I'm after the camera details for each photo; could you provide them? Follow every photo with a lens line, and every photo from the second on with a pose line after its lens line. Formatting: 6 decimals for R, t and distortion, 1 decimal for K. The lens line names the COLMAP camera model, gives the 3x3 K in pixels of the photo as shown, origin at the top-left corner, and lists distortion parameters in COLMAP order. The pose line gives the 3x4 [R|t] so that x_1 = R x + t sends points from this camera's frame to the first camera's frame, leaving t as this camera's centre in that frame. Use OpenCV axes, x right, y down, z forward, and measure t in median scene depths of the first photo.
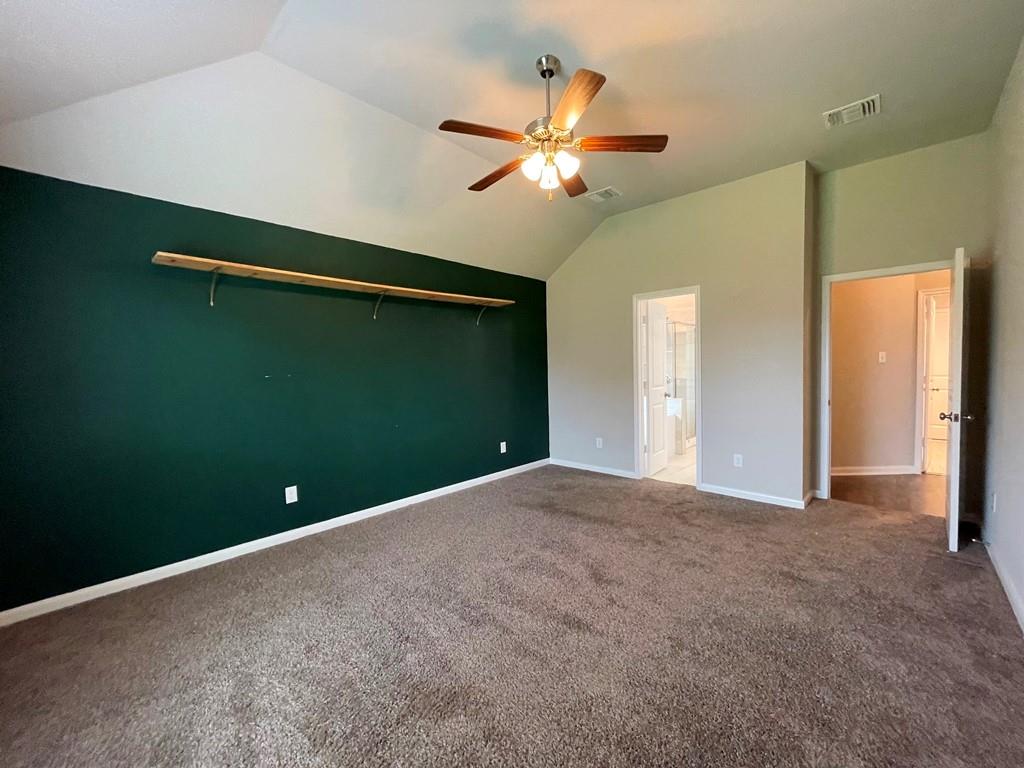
lens RADIAL K [[414.4, 0, 511.4], [0, 414.4, 387.7], [0, 0, 1]] dist [-0.002120, -0.000235]
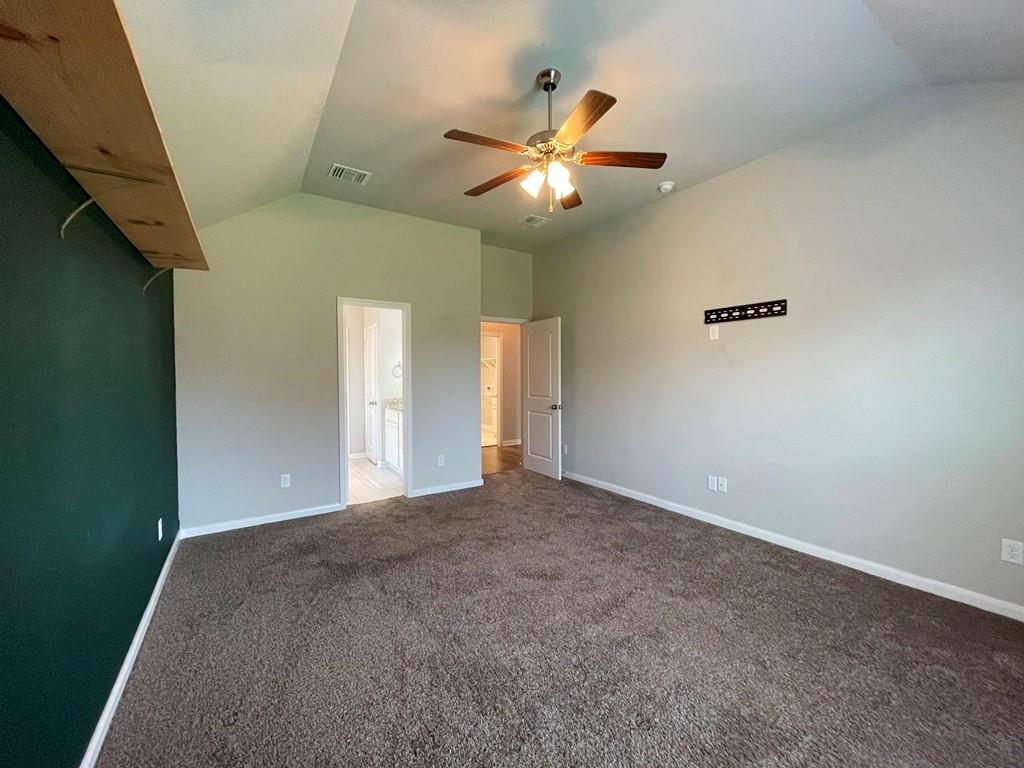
lens RADIAL K [[414.4, 0, 519.8], [0, 414.4, 383.1], [0, 0, 1]] dist [-0.002120, -0.000235]
pose [[0.217865, -0.004644, 0.975968, -0.557543], [0.048857, 0.998787, -0.006154, -0.024210], [-0.974755, 0.049024, 0.217828, 0.535061]]
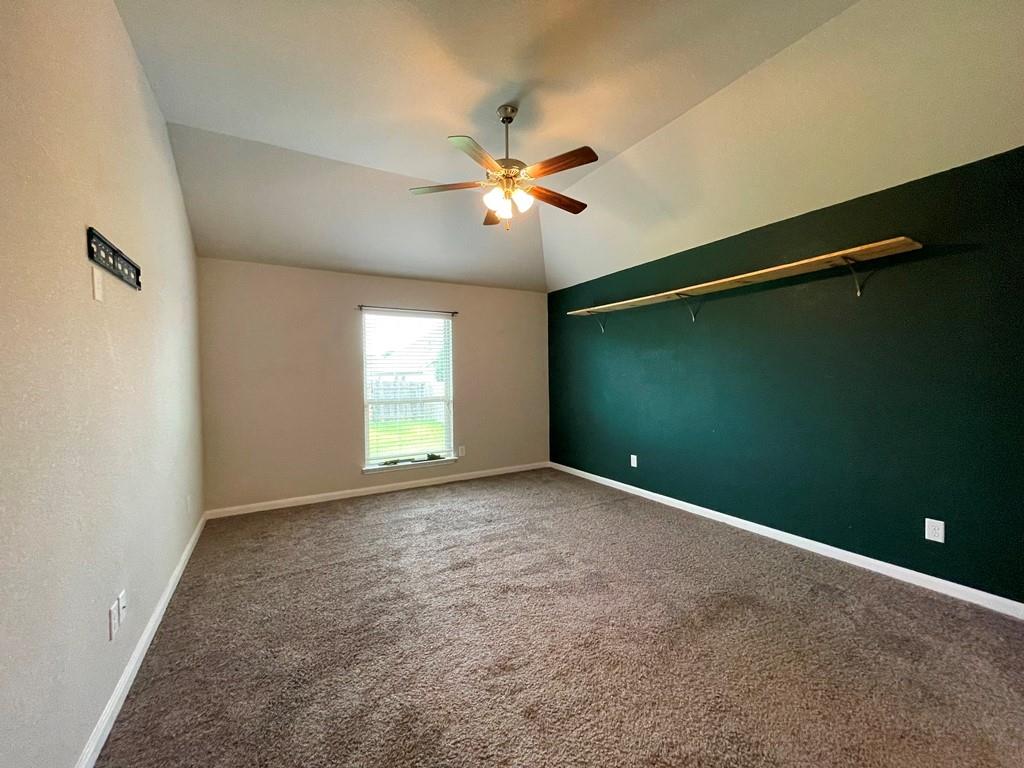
lens RADIAL K [[414.4, 0, 511.9], [0, 414.4, 380.3], [0, 0, 1]] dist [-0.002120, -0.000235]
pose [[-0.280165, 0.039802, -0.959126, 0.738349], [-0.036494, 0.997976, 0.052074, -0.052525], [0.959258, 0.049592, -0.278145, 0.817917]]
